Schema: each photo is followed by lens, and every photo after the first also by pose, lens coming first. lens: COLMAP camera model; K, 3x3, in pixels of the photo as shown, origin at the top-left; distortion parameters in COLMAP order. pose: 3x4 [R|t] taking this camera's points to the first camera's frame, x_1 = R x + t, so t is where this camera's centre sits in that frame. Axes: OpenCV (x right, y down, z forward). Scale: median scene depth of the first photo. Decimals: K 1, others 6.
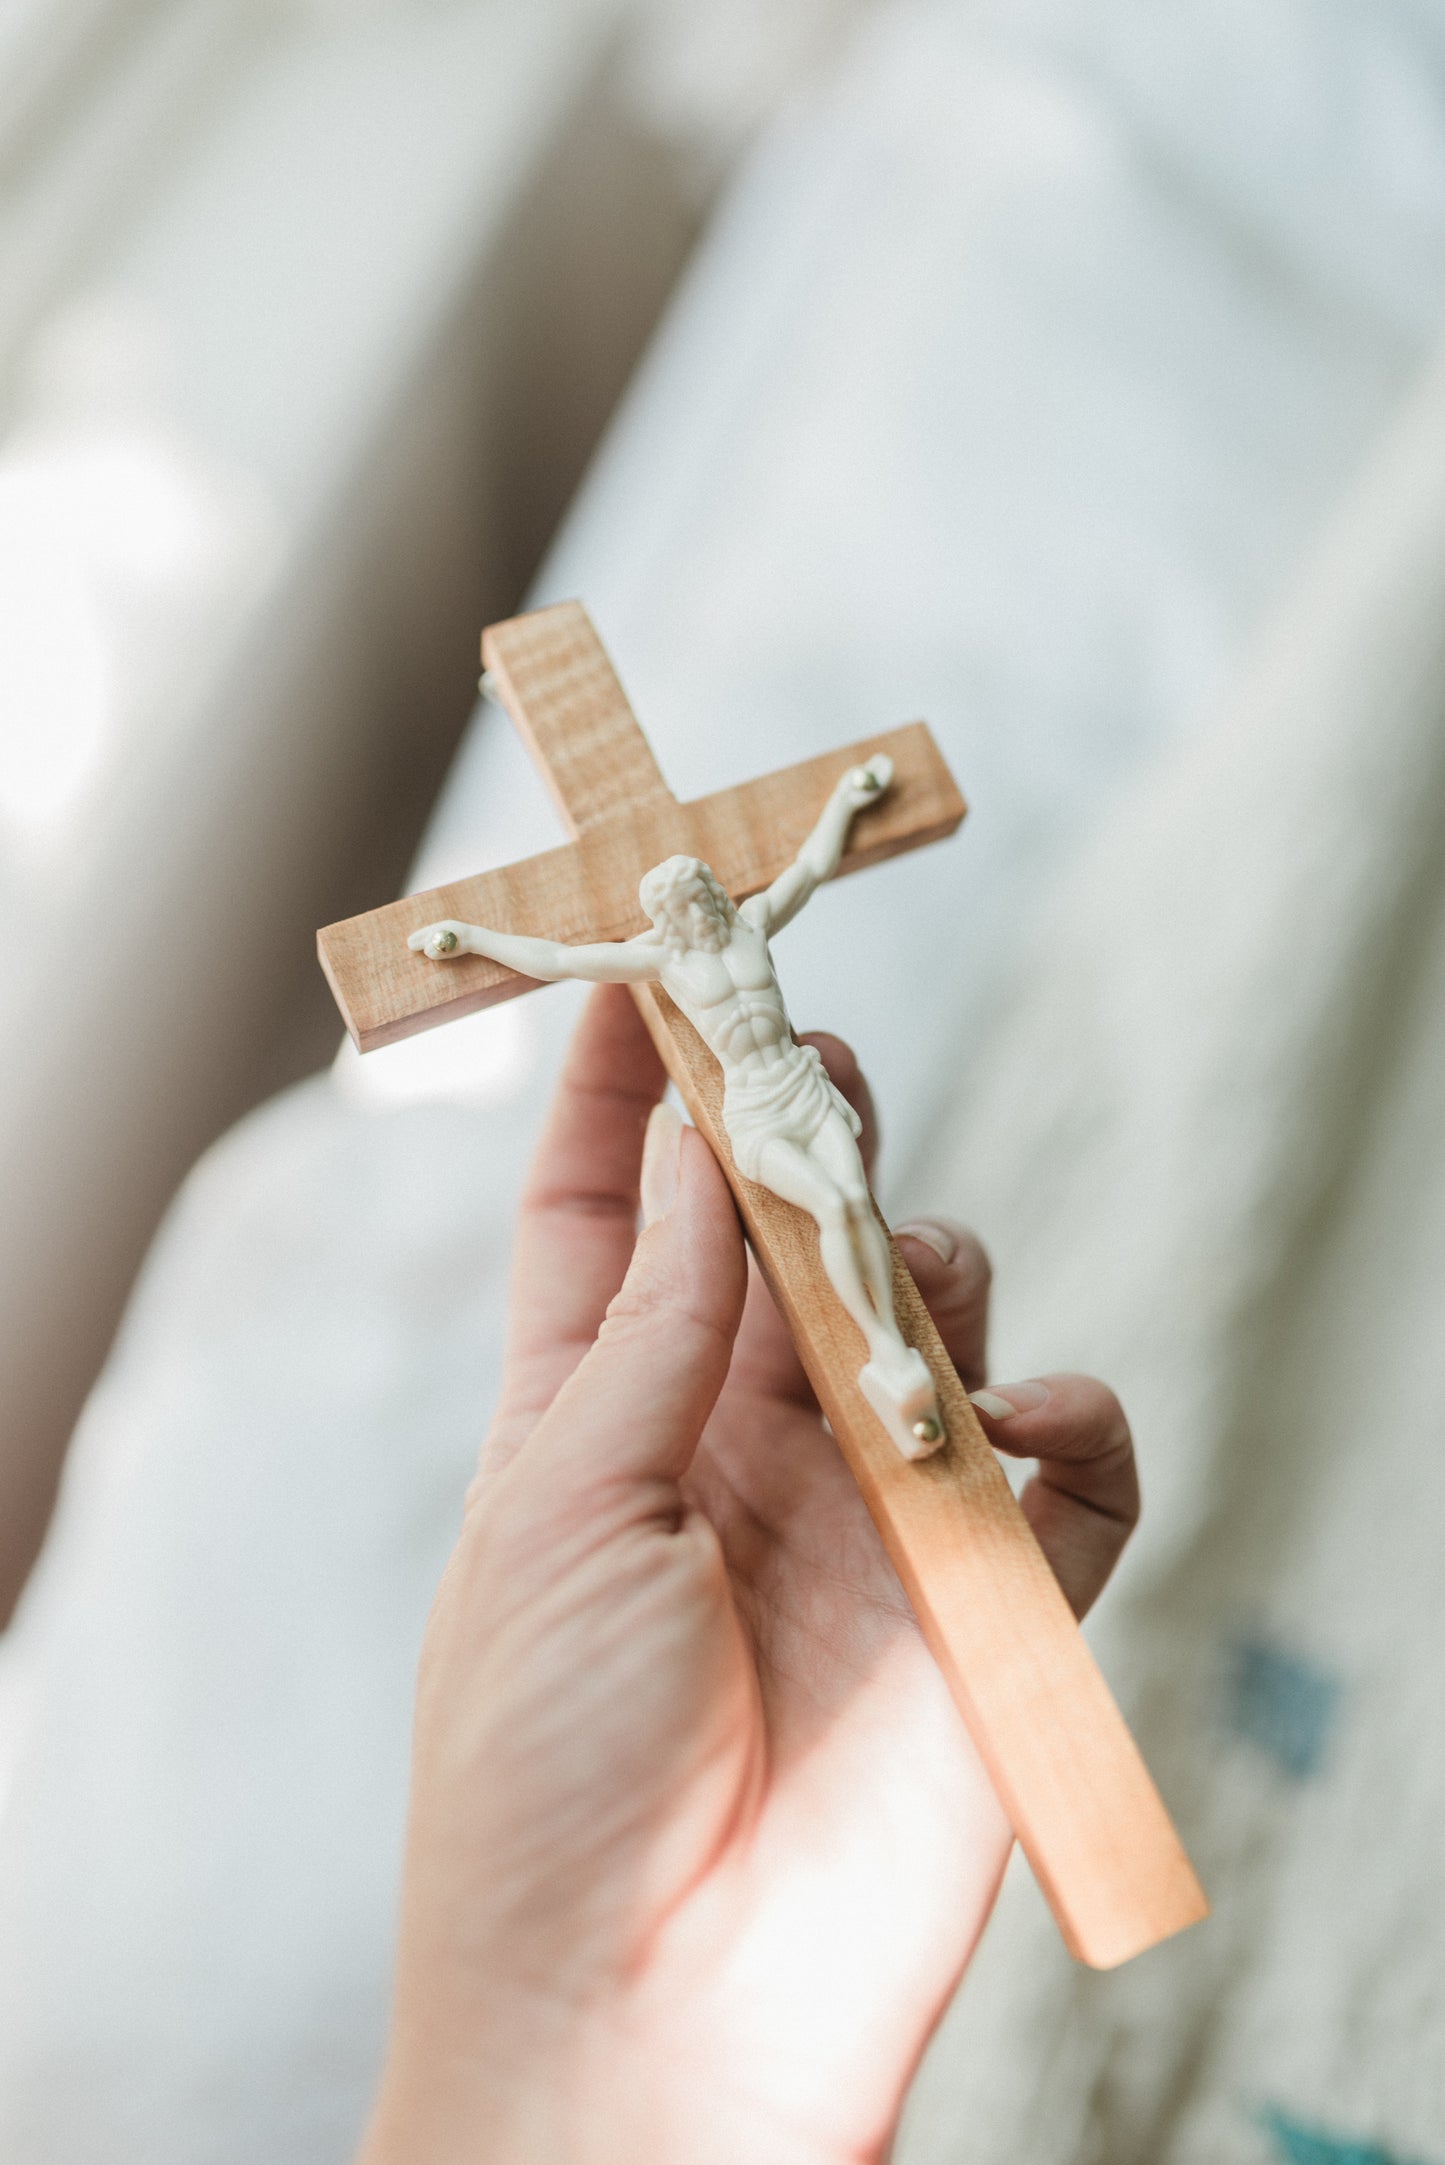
lens RADIAL K [[2343.1, 0, 735.0], [0, 2343.1, 982.2], [0, 0, 1]] dist [0.006410, 0.004387]
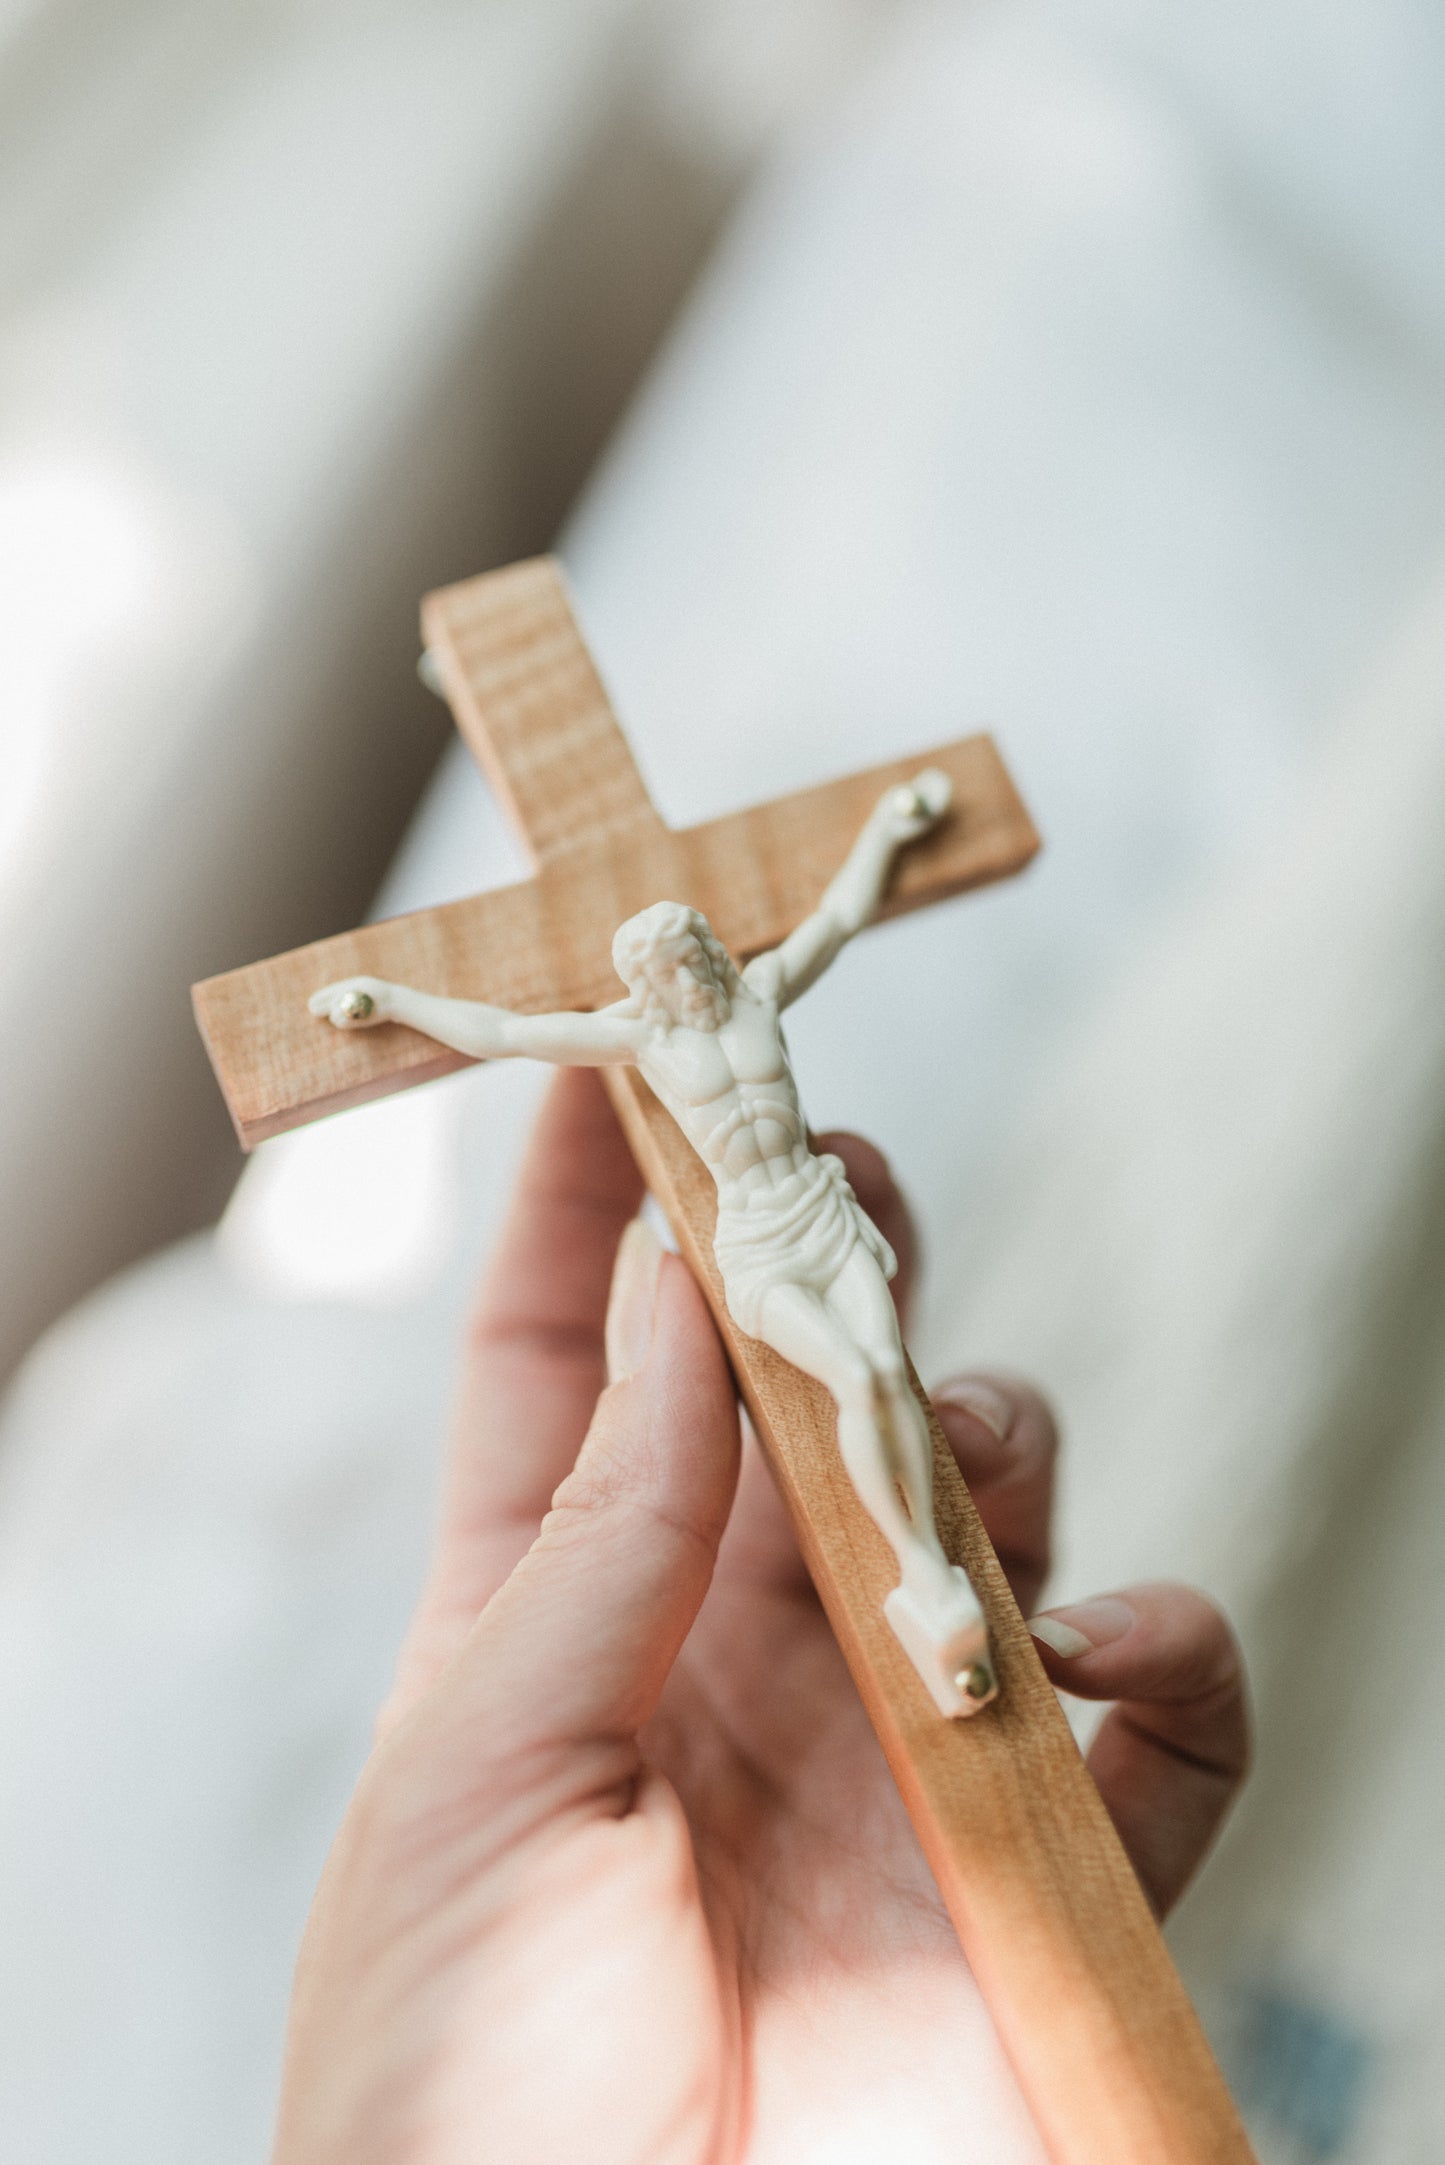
lens RADIAL K [[2439.4, 0, 722.0], [0, 2439.4, 963.0], [0, 0, 1]] dist [0.005540, 0.007935]
pose [[0.999531, 0.025907, -0.016303, 0.007611], [-0.025866, 0.999662, 0.002761, -0.036409], [0.016369, -0.002338, 0.999863, 0.205812]]
